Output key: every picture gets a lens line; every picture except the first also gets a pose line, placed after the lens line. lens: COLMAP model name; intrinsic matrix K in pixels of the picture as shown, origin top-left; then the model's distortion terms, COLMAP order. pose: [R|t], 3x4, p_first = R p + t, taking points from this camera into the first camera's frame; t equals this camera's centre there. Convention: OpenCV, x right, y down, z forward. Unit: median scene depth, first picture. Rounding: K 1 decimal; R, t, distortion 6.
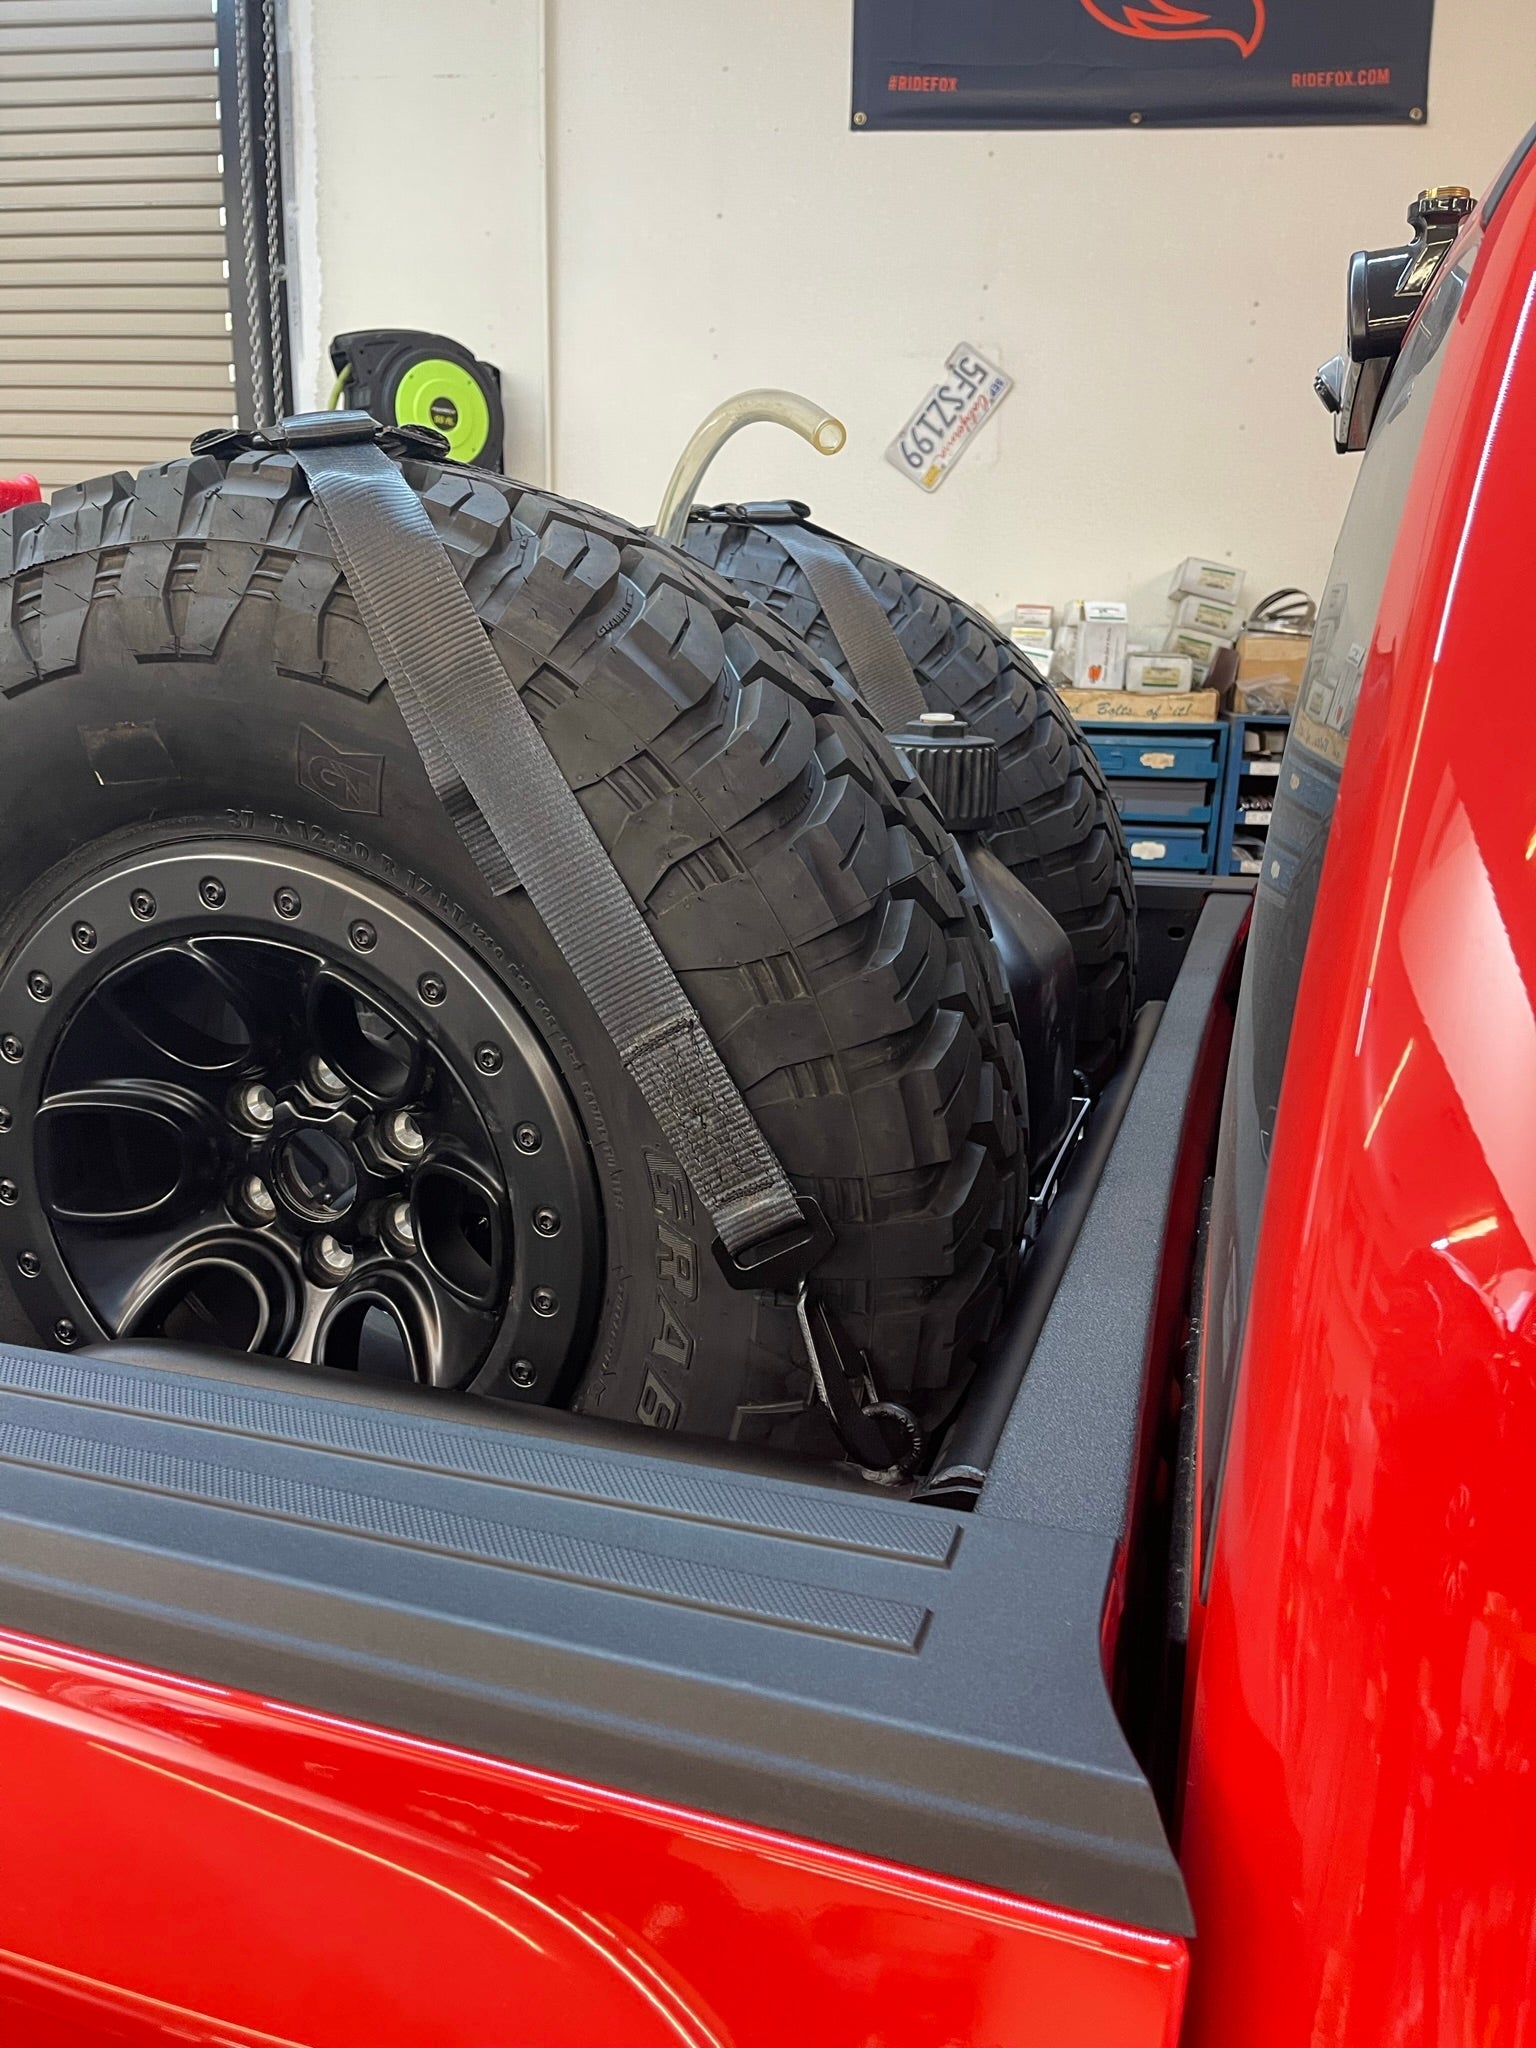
lens RADIAL K [[1547.8, 0, 750.2], [0, 1547.8, 1024.7], [0, 0, 1]] dist [0.072459, -0.088099]
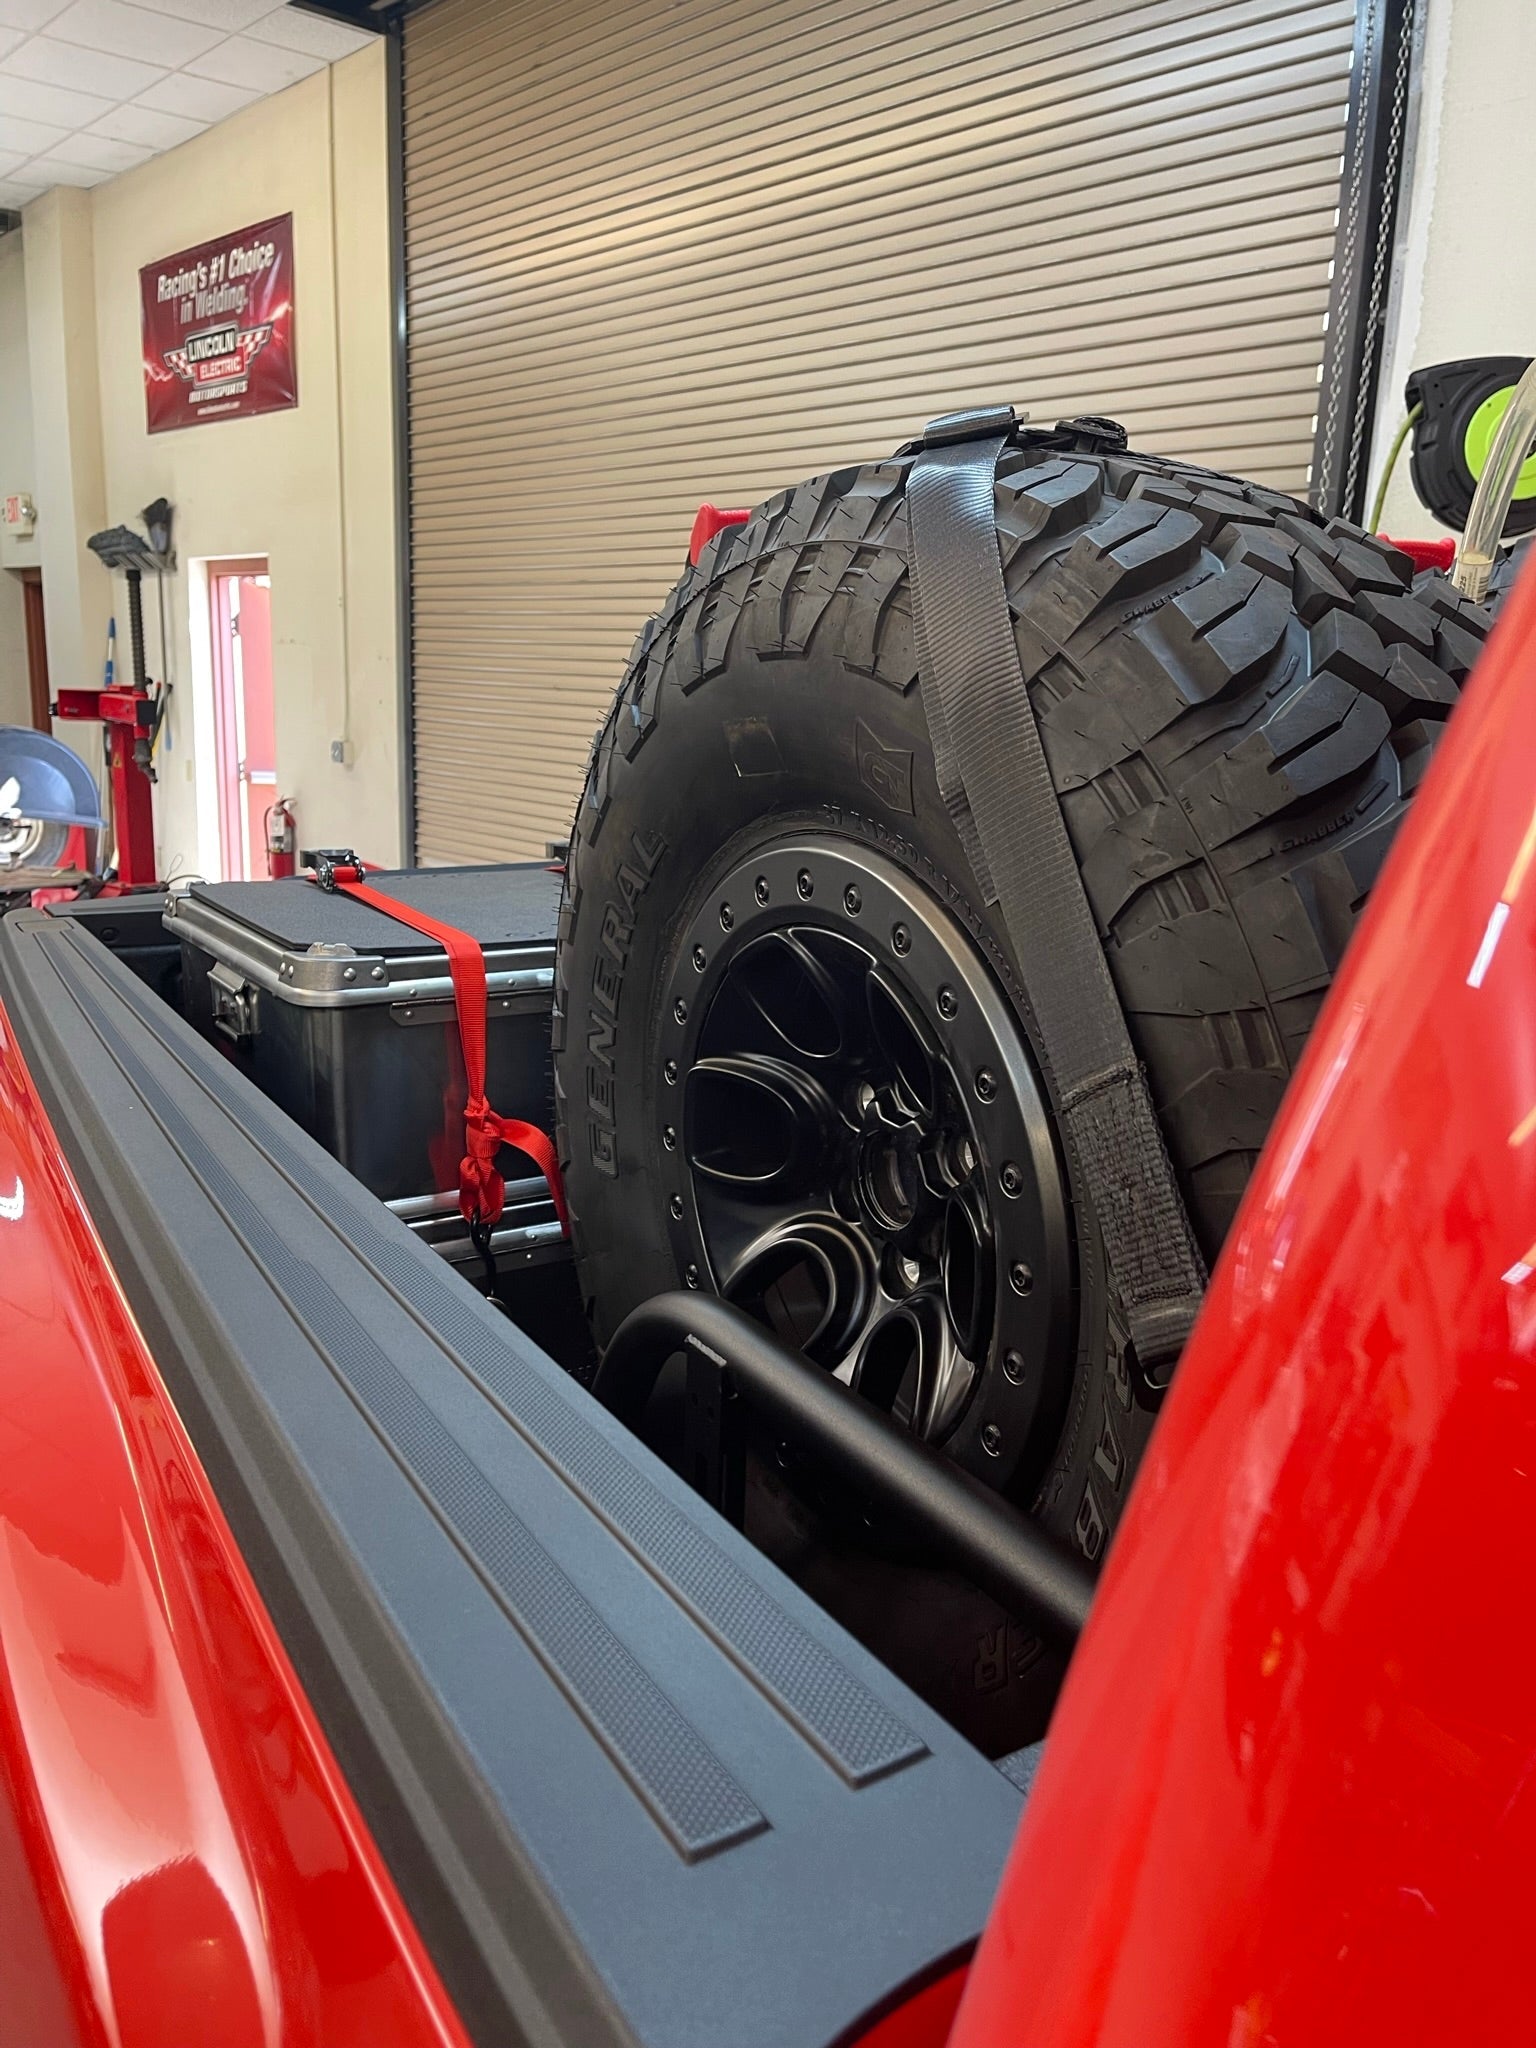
lens RADIAL K [[1532.3, 0, 768.0], [0, 1532.3, 987.5], [0, 0, 1]] dist [0.085711, -0.091942]
pose [[0.786231, 0.130013, -0.604101, 0.273770], [-0.162754, 0.986667, 0.000525, -0.014581], [0.596114, 0.097907, 0.796908, 0.195845]]
